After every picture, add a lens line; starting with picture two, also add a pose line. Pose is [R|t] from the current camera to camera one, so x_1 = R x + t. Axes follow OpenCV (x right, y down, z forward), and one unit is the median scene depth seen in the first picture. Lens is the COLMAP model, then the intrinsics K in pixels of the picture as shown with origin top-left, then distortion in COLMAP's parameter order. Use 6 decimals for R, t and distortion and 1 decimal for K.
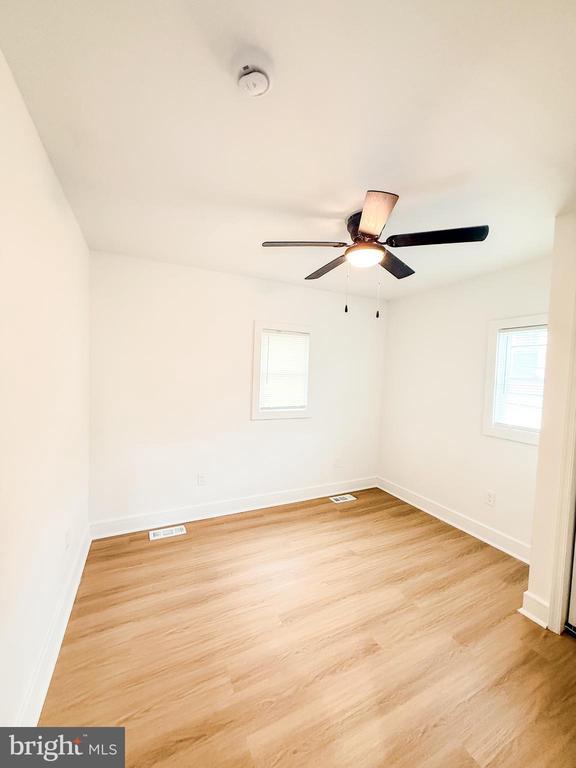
lens RADIAL K [[304.7, 0, 287.8], [0, 304.7, 381.1], [0, 0, 1]] dist [0.000680, 0.000097]
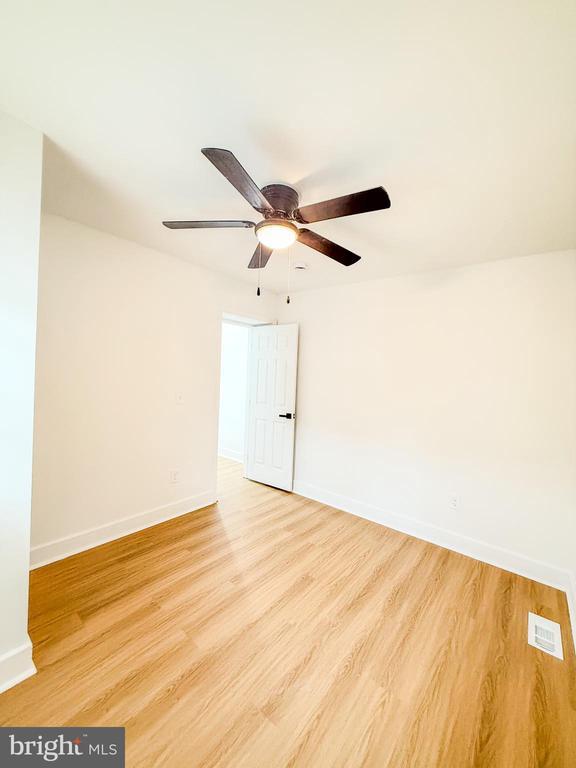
lens RADIAL K [[311.6, 0, 289.3], [0, 311.6, 381.6], [0, 0, 1]] dist [-0.000323, -0.000111]
pose [[-0.905700, -0.073718, -0.417461, 0.450128], [-0.092658, 0.995378, 0.025255, -0.000596], [0.413670, 0.061555, -0.908344, 1.472606]]
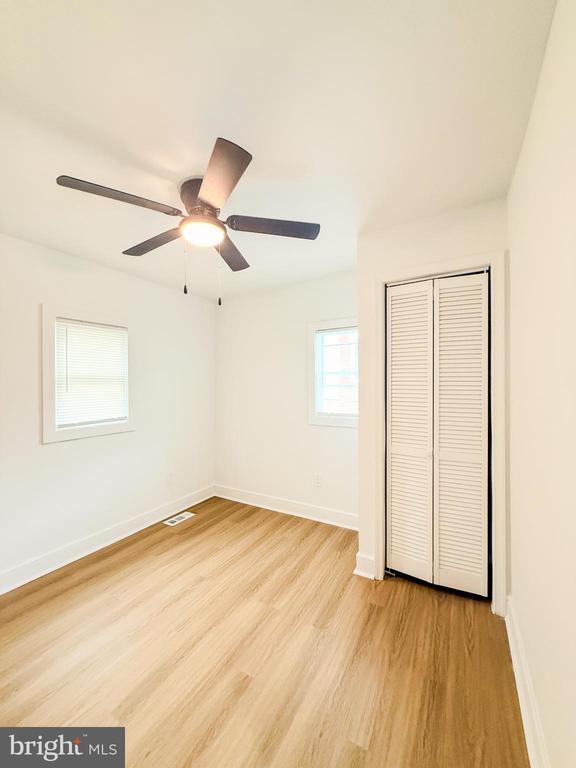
lens RADIAL K [[304.7, 0, 287.8], [0, 304.7, 381.1], [0, 0, 1]] dist [0.000680, 0.000097]
pose [[0.835666, -0.041346, 0.547679, -0.032419], [0.058190, 0.998215, -0.013429, 0.032016], [-0.546147, 0.043091, 0.836580, 0.120416]]
